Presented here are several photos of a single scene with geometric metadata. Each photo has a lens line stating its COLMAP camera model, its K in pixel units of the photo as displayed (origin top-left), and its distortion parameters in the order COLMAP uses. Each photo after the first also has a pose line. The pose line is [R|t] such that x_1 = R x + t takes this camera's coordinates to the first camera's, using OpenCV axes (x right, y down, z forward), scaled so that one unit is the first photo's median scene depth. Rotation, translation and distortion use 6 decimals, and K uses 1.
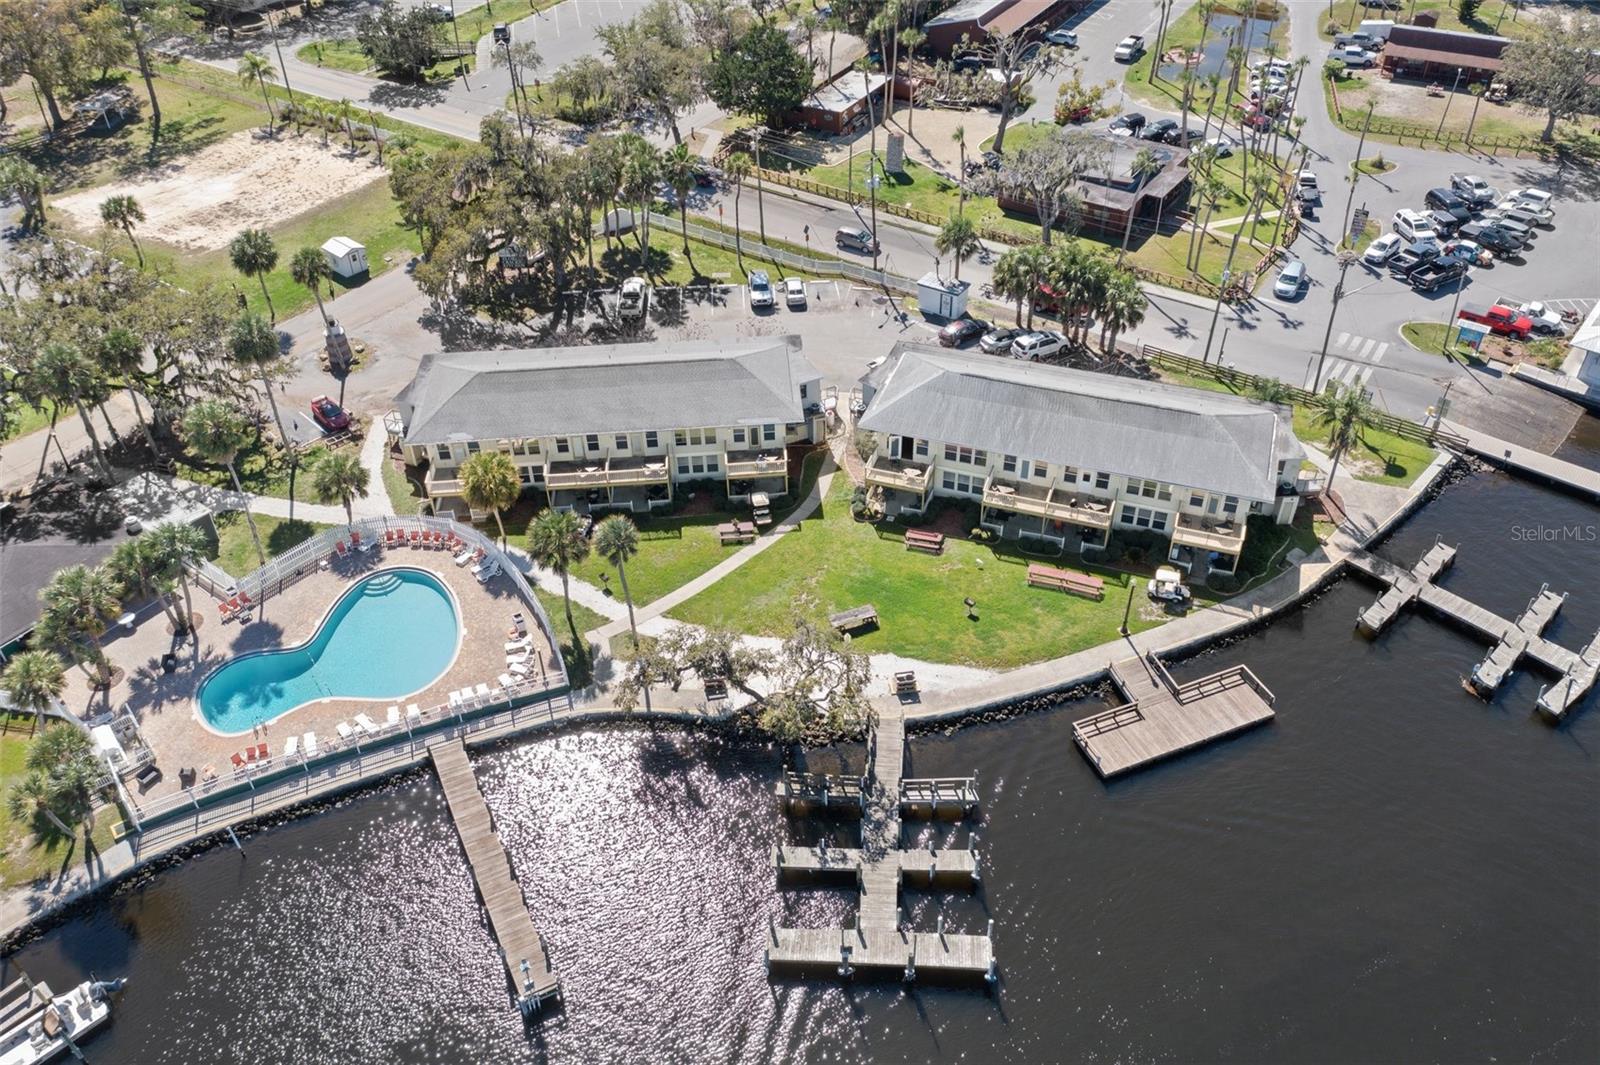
lens RADIAL K [[1260.3, 0, 795.1], [0, 1260.3, 532.6], [0, 0, 1]] dist [-0.009101, 0.001651]
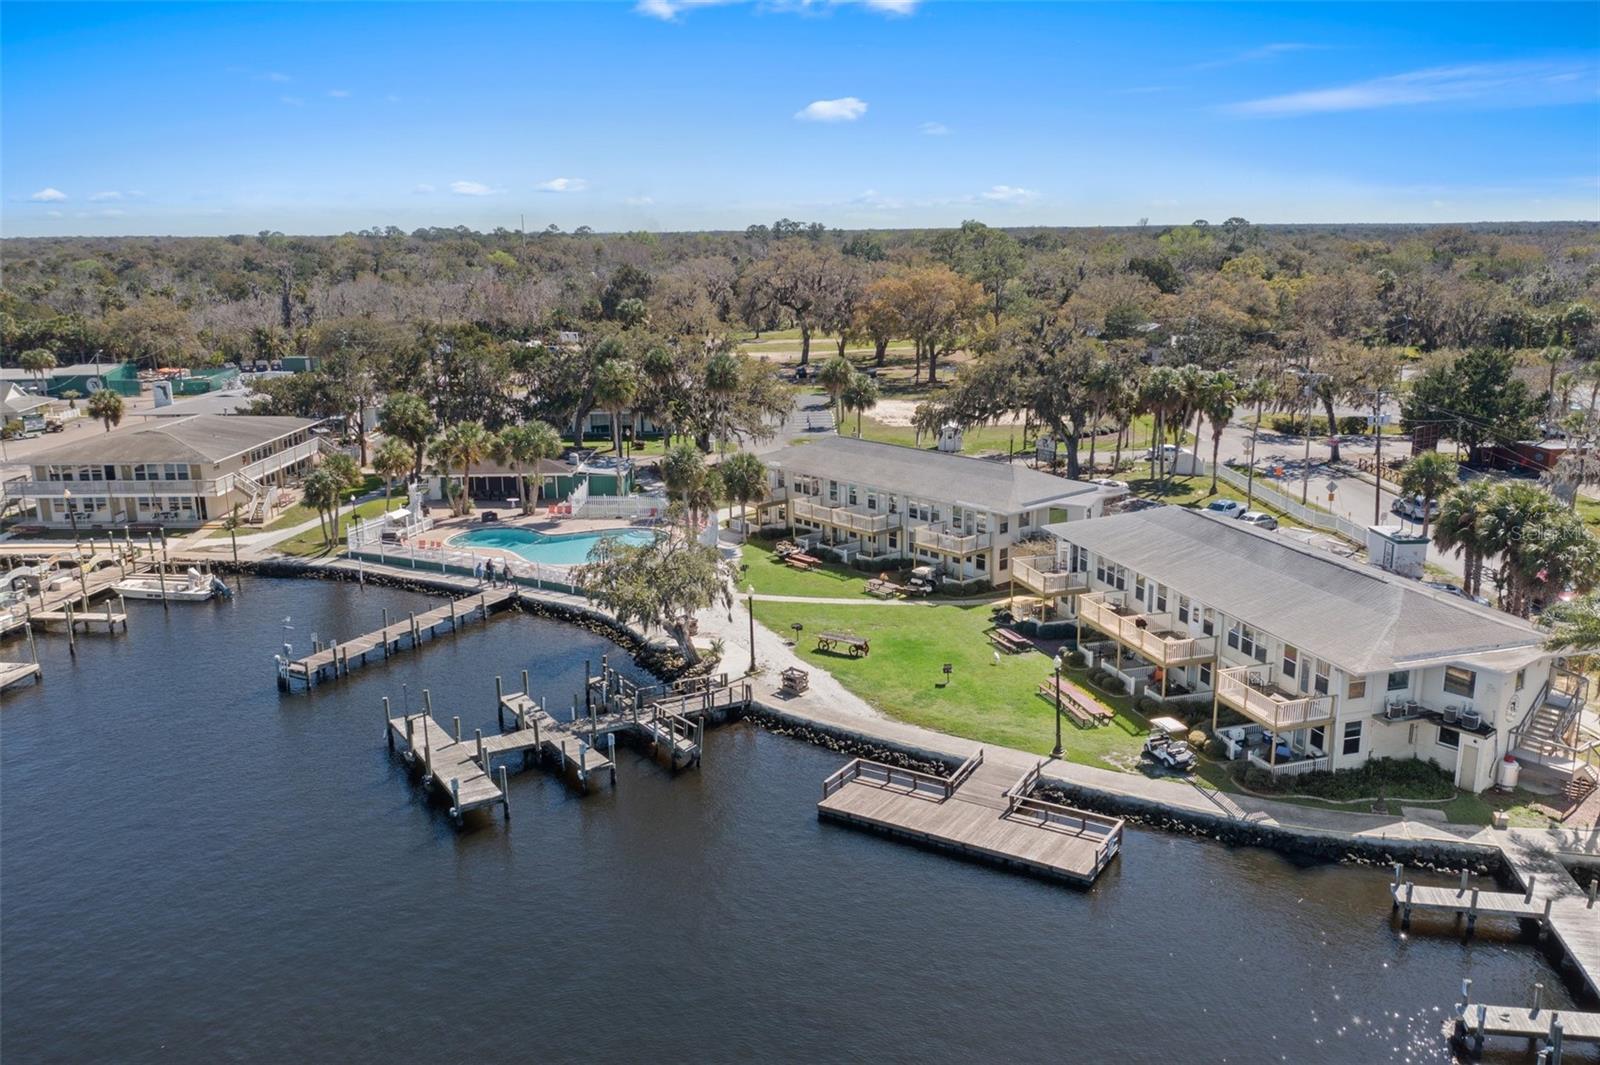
lens RADIAL K [[1260.3, 0, 798.7], [0, 1260.3, 528.7], [0, 0, 1]] dist [-0.009101, 0.001651]
pose [[0.583010, 0.199493, -0.787593, 0.639954], [-0.513488, 0.841708, -0.166905, 0.149115], [0.629626, 0.501727, 0.593161, 0.378893]]
